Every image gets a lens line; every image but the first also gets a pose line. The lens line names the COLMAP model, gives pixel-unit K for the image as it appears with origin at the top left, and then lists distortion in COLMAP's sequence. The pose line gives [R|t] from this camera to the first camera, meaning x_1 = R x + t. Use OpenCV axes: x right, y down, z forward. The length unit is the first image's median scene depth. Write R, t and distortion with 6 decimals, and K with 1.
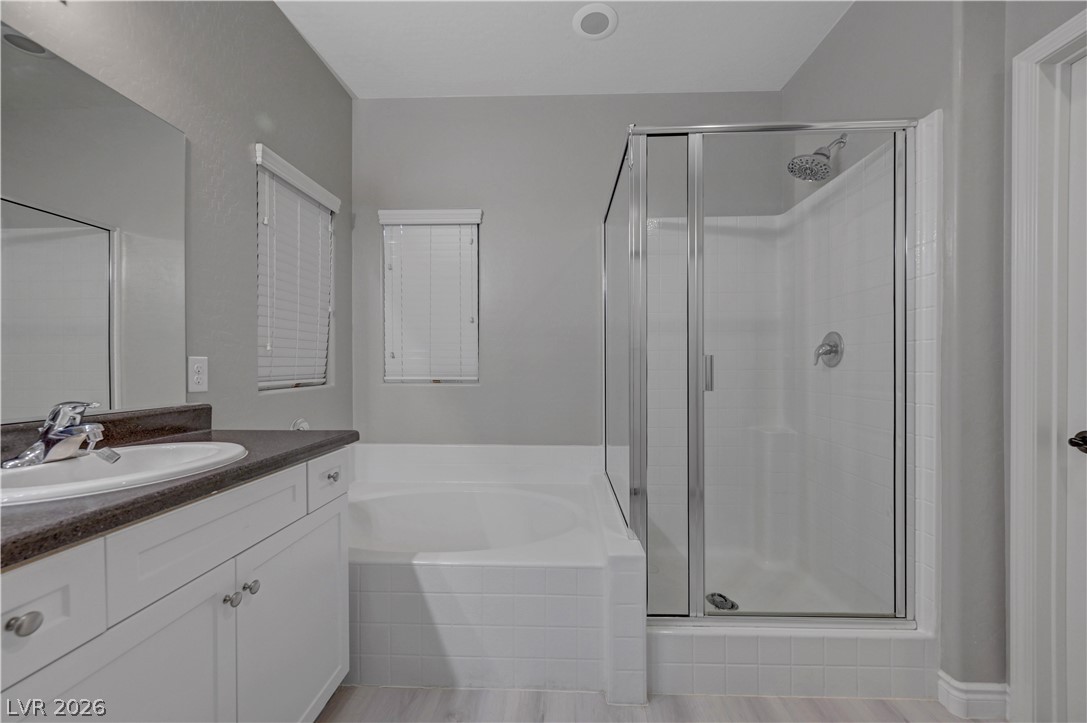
lens RADIAL K [[434.7, 0, 549.5], [0, 434.7, 369.1], [0, 0, 1]] dist [0.001088, 0.000632]
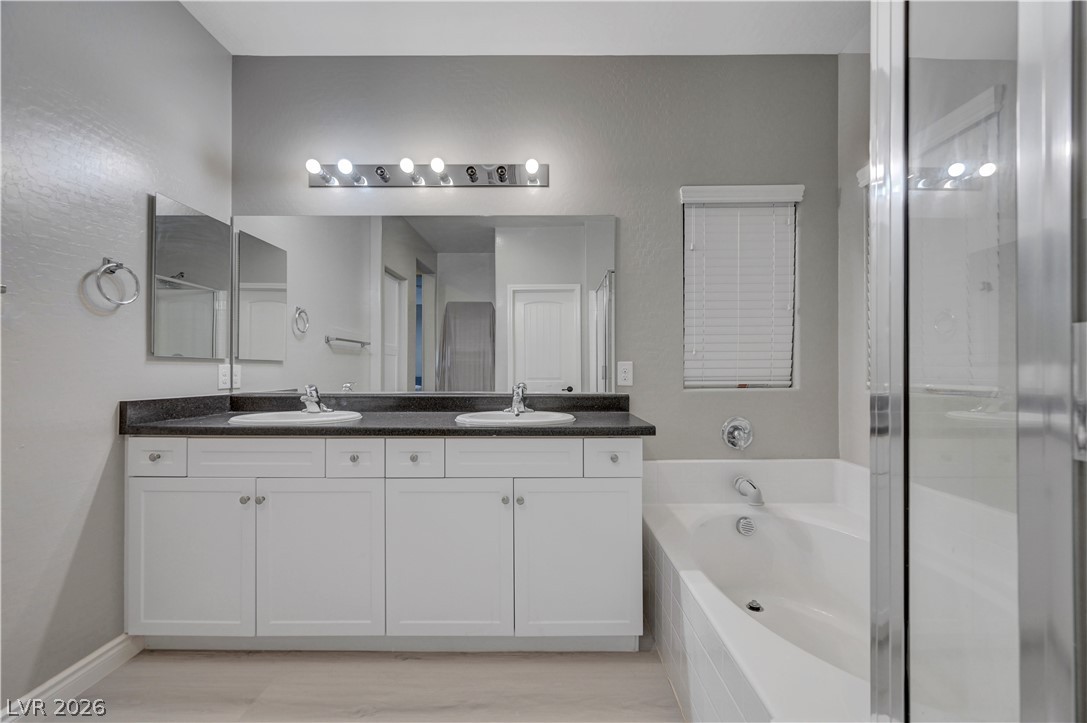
lens RADIAL K [[434.7, 0, 549.5], [0, 434.7, 369.1], [0, 0, 1]] dist [0.001088, 0.000632]
pose [[0.045637, -0.000660, -0.998958, 0.522614], [-0.005870, 0.999982, -0.000929, -0.000313], [0.998941, 0.005906, 0.045632, 0.554572]]
